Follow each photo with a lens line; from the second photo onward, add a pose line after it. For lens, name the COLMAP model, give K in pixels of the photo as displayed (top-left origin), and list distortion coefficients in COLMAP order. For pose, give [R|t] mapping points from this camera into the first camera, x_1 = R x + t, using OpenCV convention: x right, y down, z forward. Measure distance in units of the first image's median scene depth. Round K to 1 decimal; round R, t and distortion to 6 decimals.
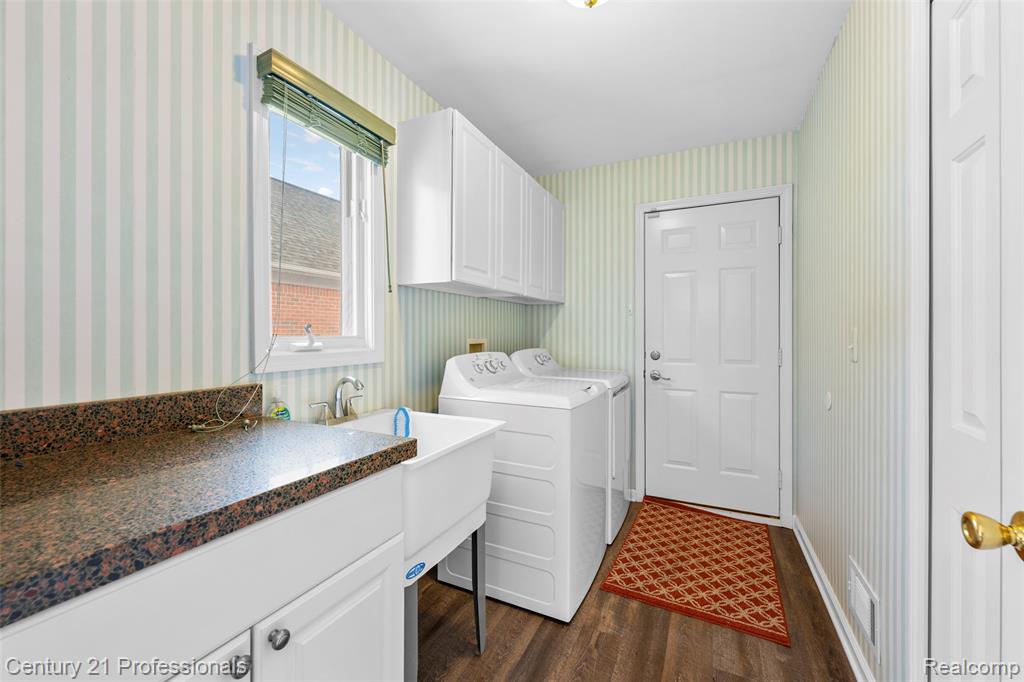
lens RADIAL K [[408.1, 0, 508.9], [0, 408.1, 336.1], [0, 0, 1]] dist [-0.001370, -0.000126]
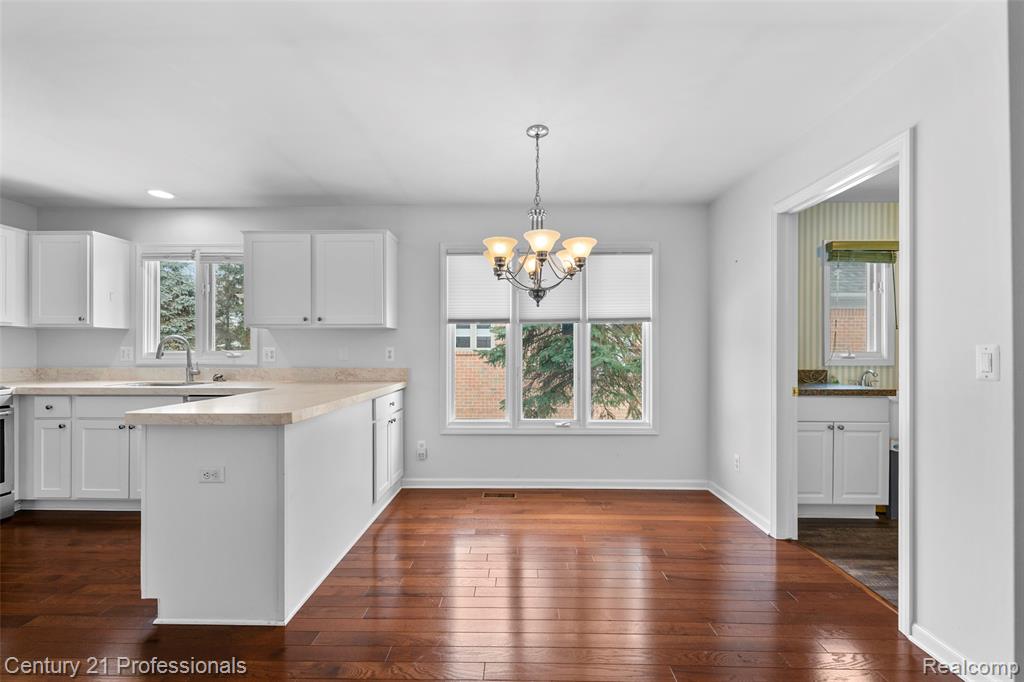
lens RADIAL K [[409.3, 0, 511.7], [0, 409.3, 351.1], [0, 0, 1]] dist [-0.001025, -0.000092]
pose [[0.424187, 0.004678, -0.905563, 0.770930], [-0.003075, 0.999988, 0.003726, -0.004706], [0.905570, 0.001204, 0.424196, -1.650007]]
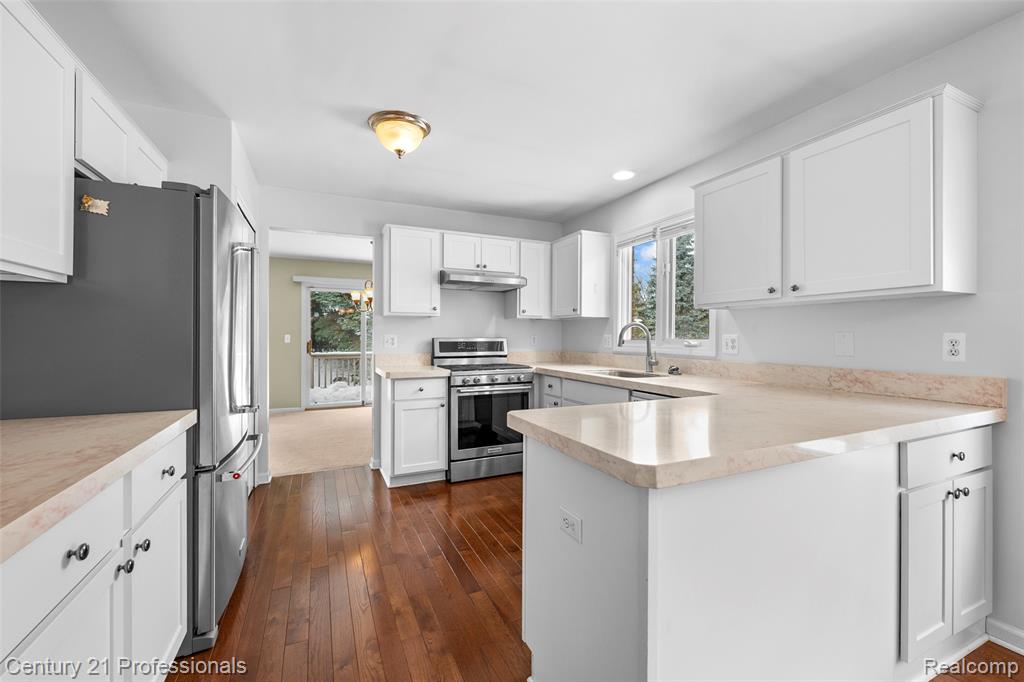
lens RADIAL K [[419.1, 0, 510.2], [0, 419.1, 338.0], [0, 0, 1]] dist [-0.001502, -0.000182]
pose [[-0.630463, 0.002909, -0.776213, 0.038877], [-0.002597, 0.999979, 0.005857, -0.005577], [0.776215, 0.005708, -0.630443, -1.513849]]
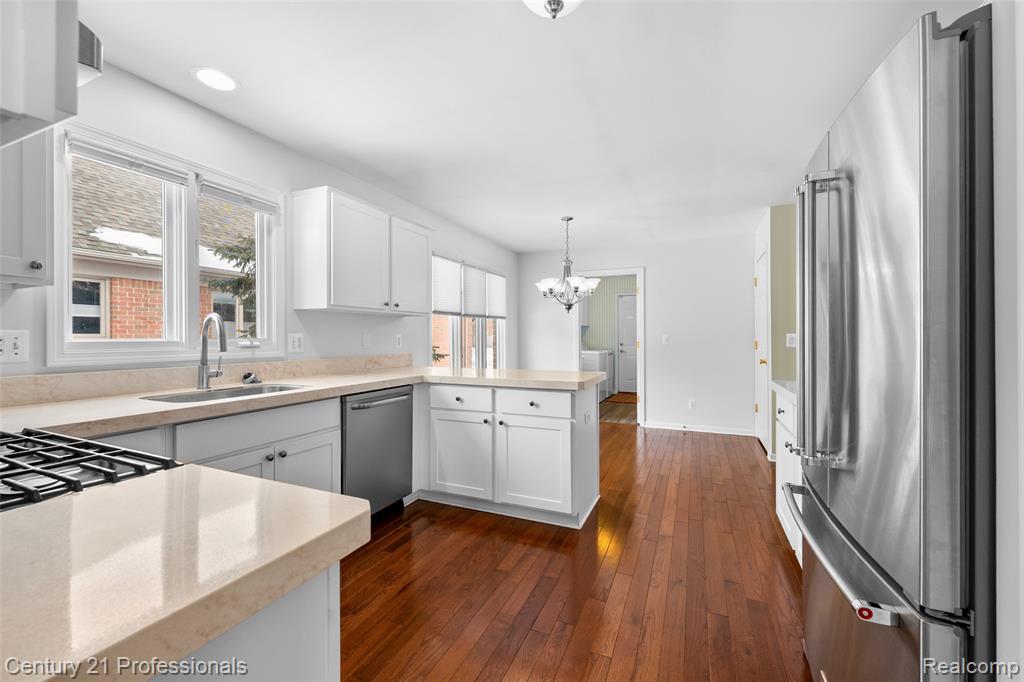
lens RADIAL K [[419.1, 0, 510.2], [0, 419.1, 338.0], [0, 0, 1]] dist [-0.001502, -0.000182]
pose [[0.999126, 0.000811, 0.041781, -1.088820], [-0.000815, 1.000000, 0.000075, 0.005260], [-0.041781, -0.000109, 0.999127, -3.786115]]
